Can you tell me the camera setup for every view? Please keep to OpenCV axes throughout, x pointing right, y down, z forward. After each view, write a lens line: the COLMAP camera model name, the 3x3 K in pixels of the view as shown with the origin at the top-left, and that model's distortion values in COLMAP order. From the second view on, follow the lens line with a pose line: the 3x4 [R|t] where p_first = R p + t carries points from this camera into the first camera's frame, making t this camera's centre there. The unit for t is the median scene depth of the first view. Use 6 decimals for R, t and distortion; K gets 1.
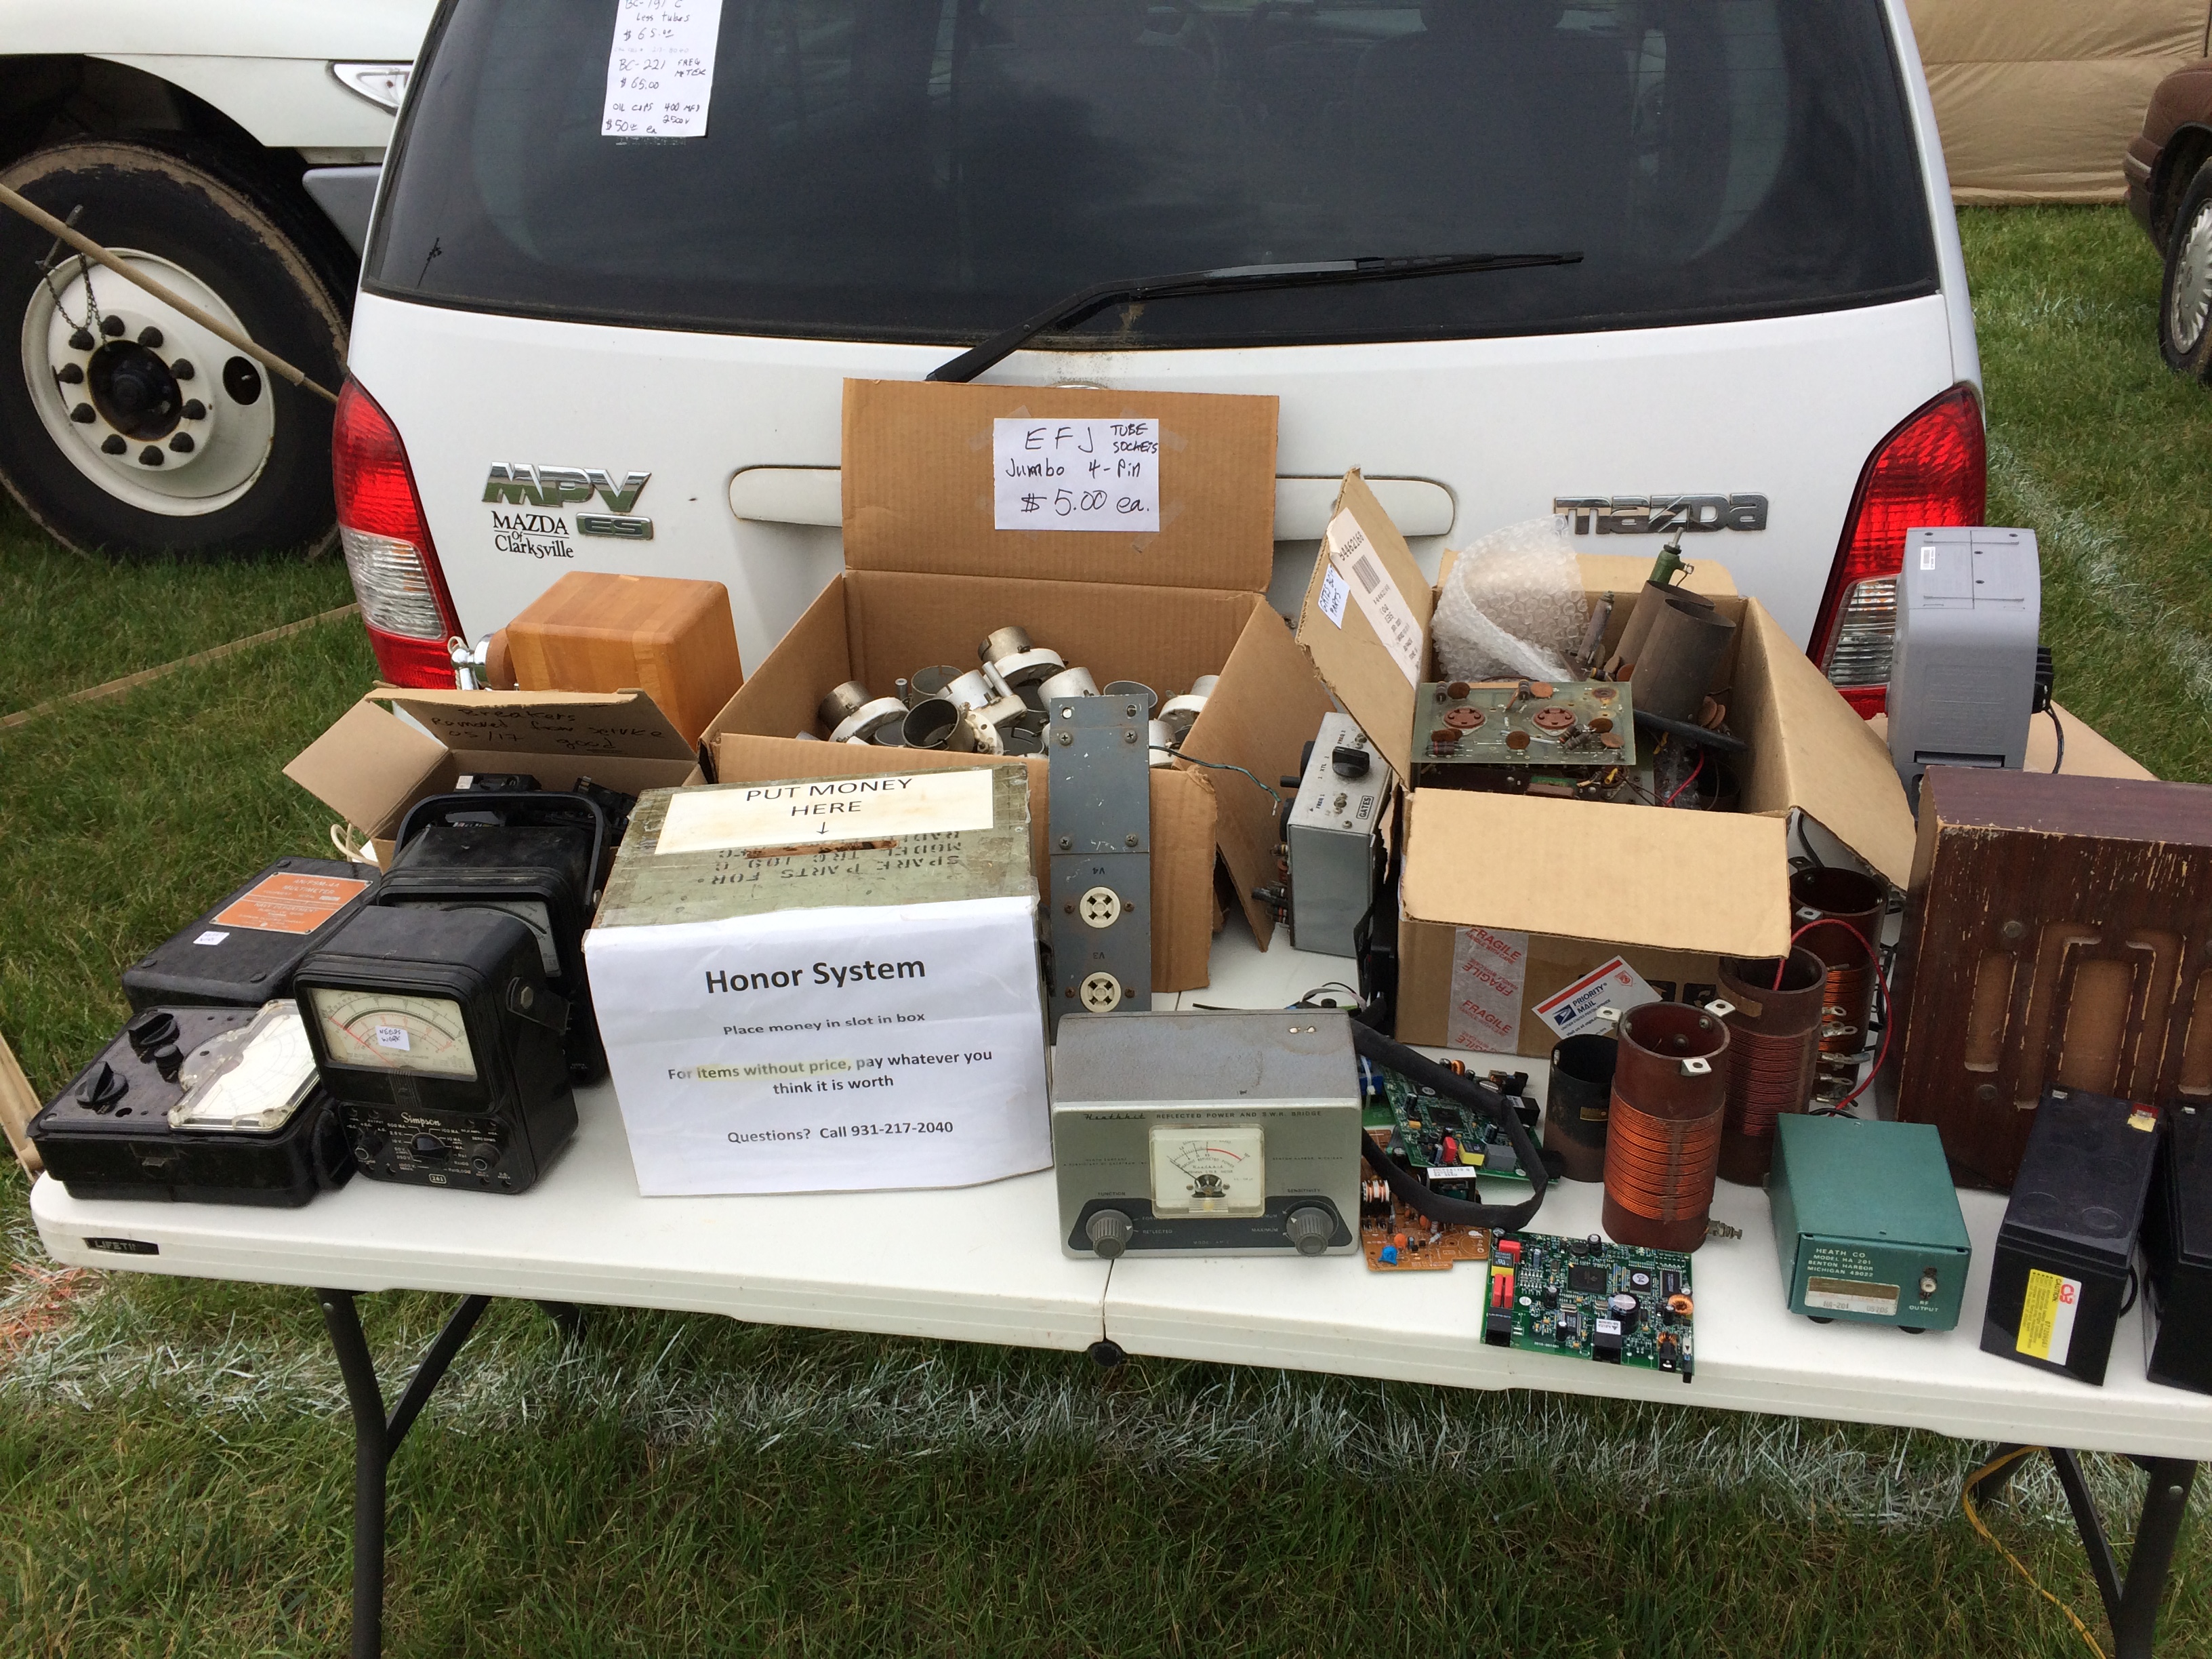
lens RADIAL K [[1925.8, 0, 1110.2], [0, 1925.8, 827.6], [0, 0, 1]] dist [0.030887, -0.023405]
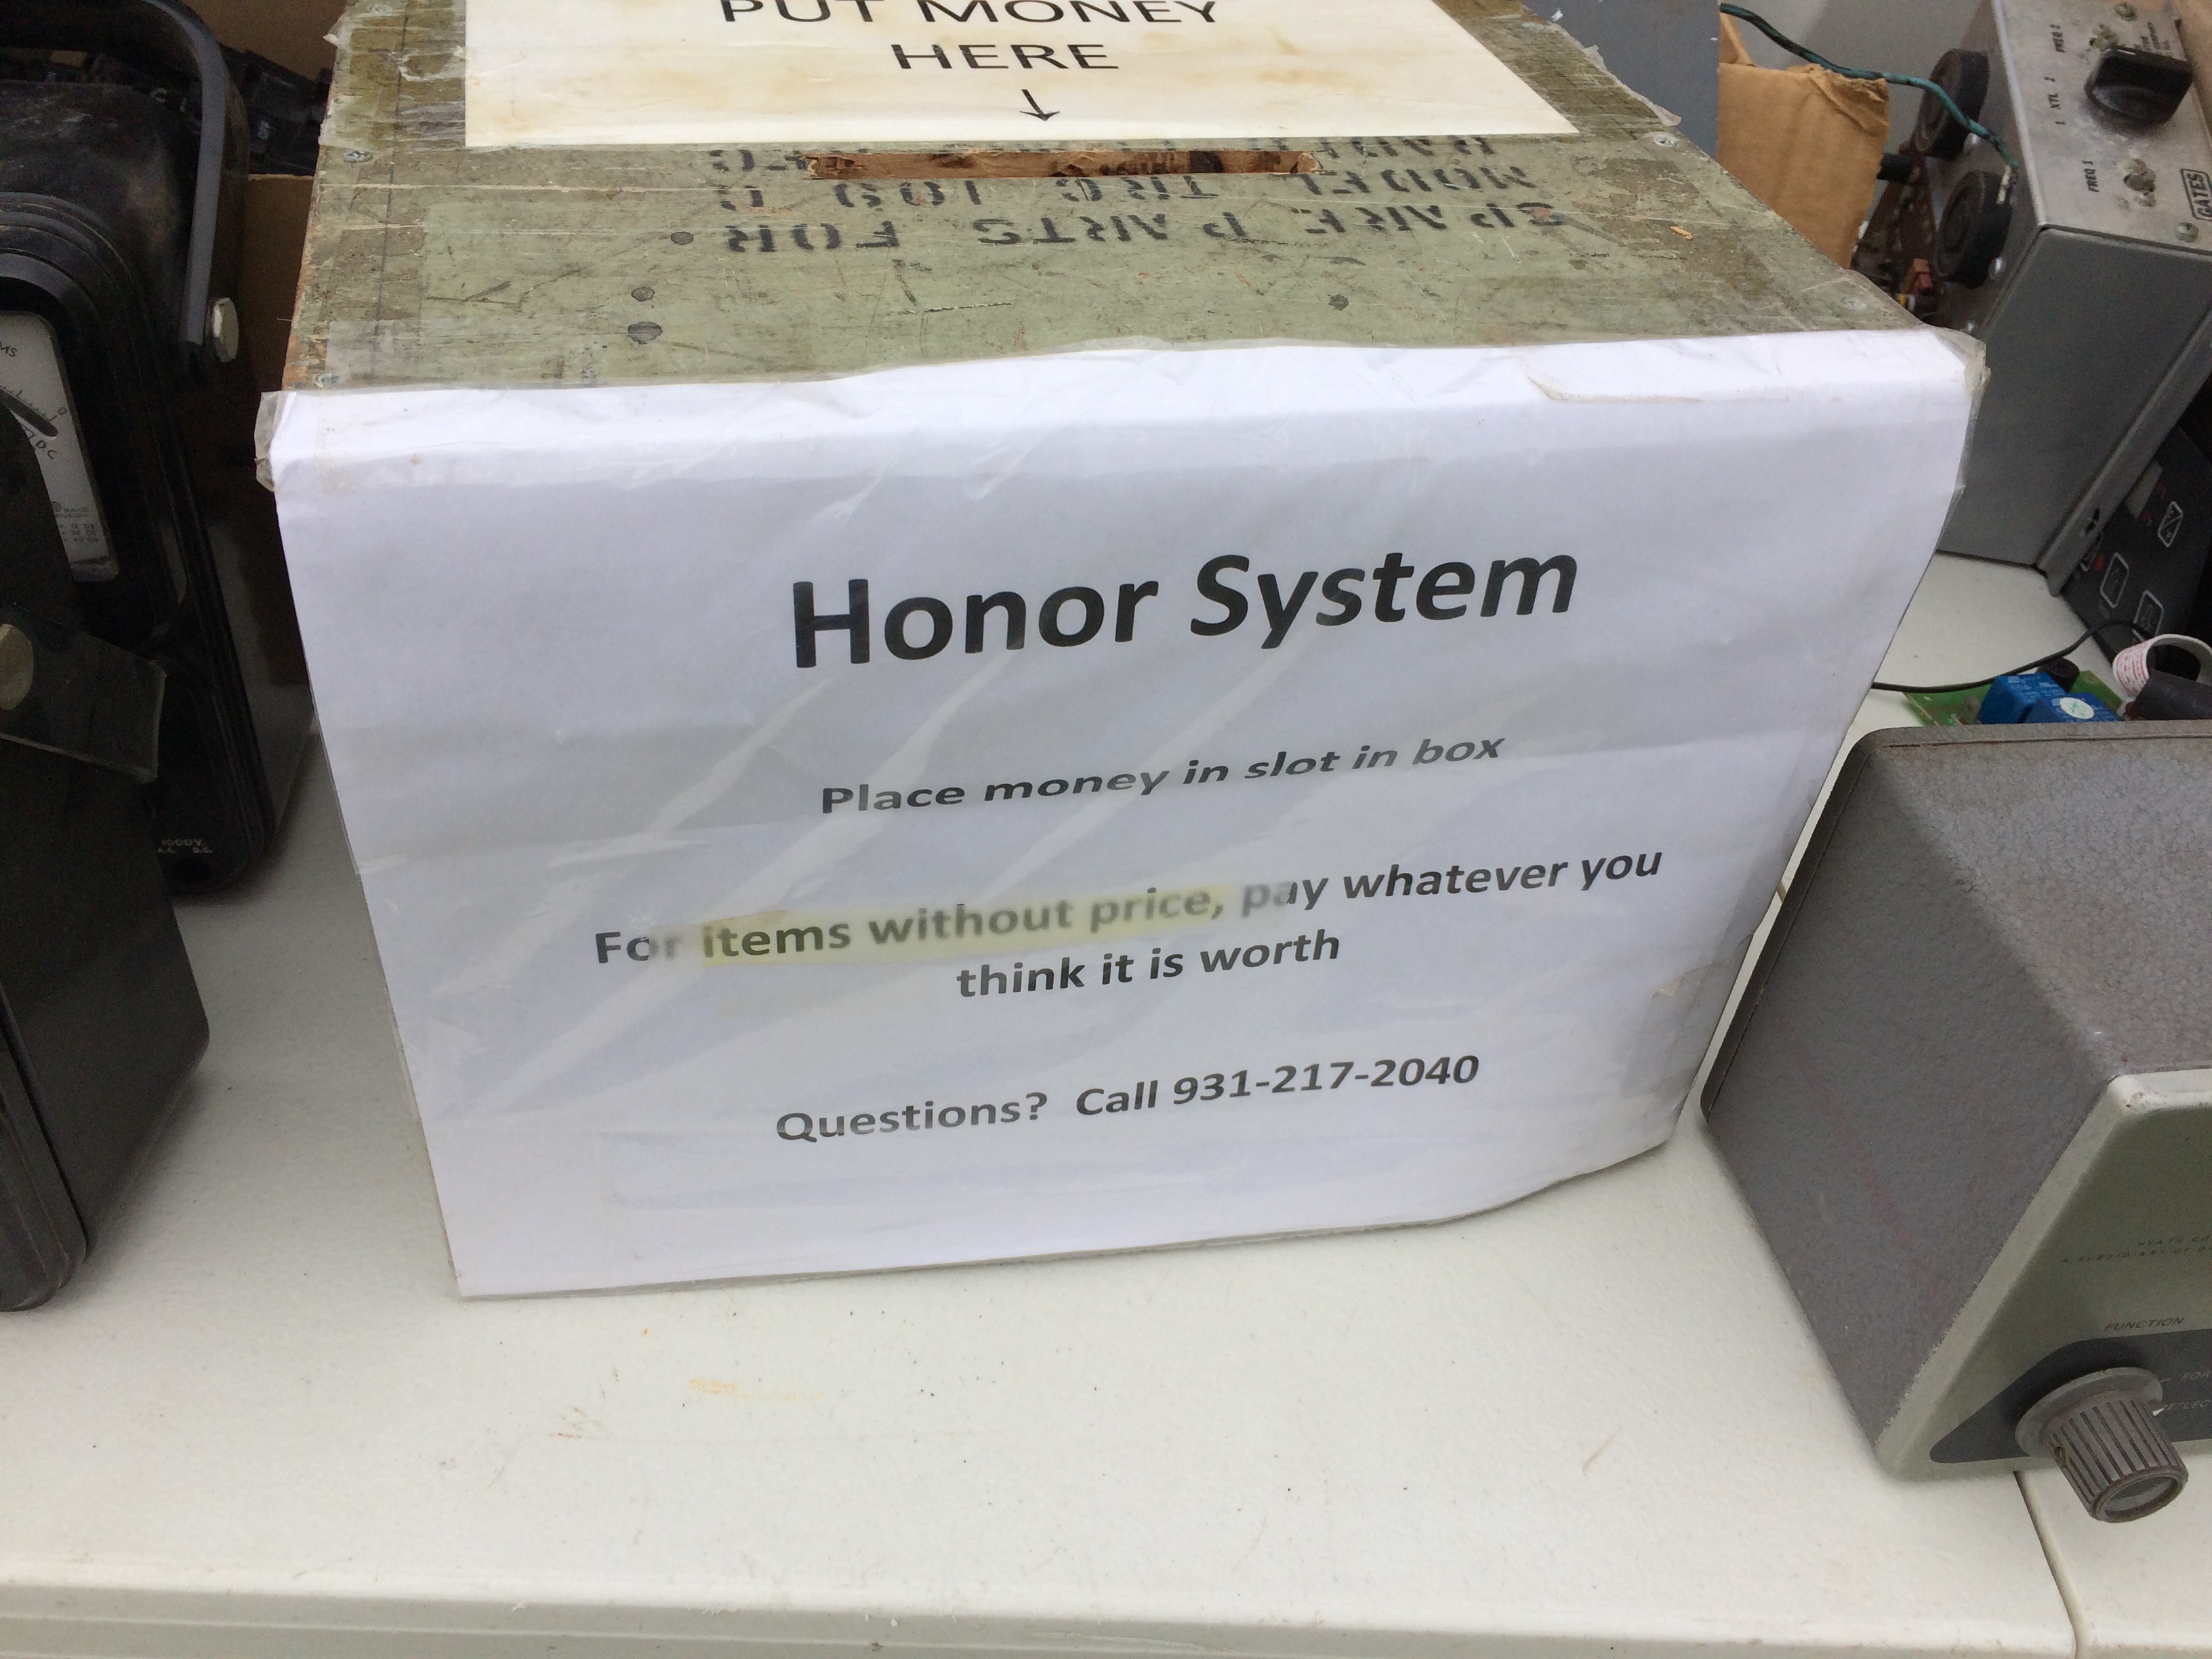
lens RADIAL K [[1925.8, 0, 1097.5], [0, 1925.8, 828.5], [0, 0, 1]] dist [0.030887, -0.023405]
pose [[0.974094, -0.013864, 0.225717, -0.220841], [-0.033337, 0.978411, 0.203961, 0.051902], [-0.223672, -0.206202, 0.952603, 0.722681]]
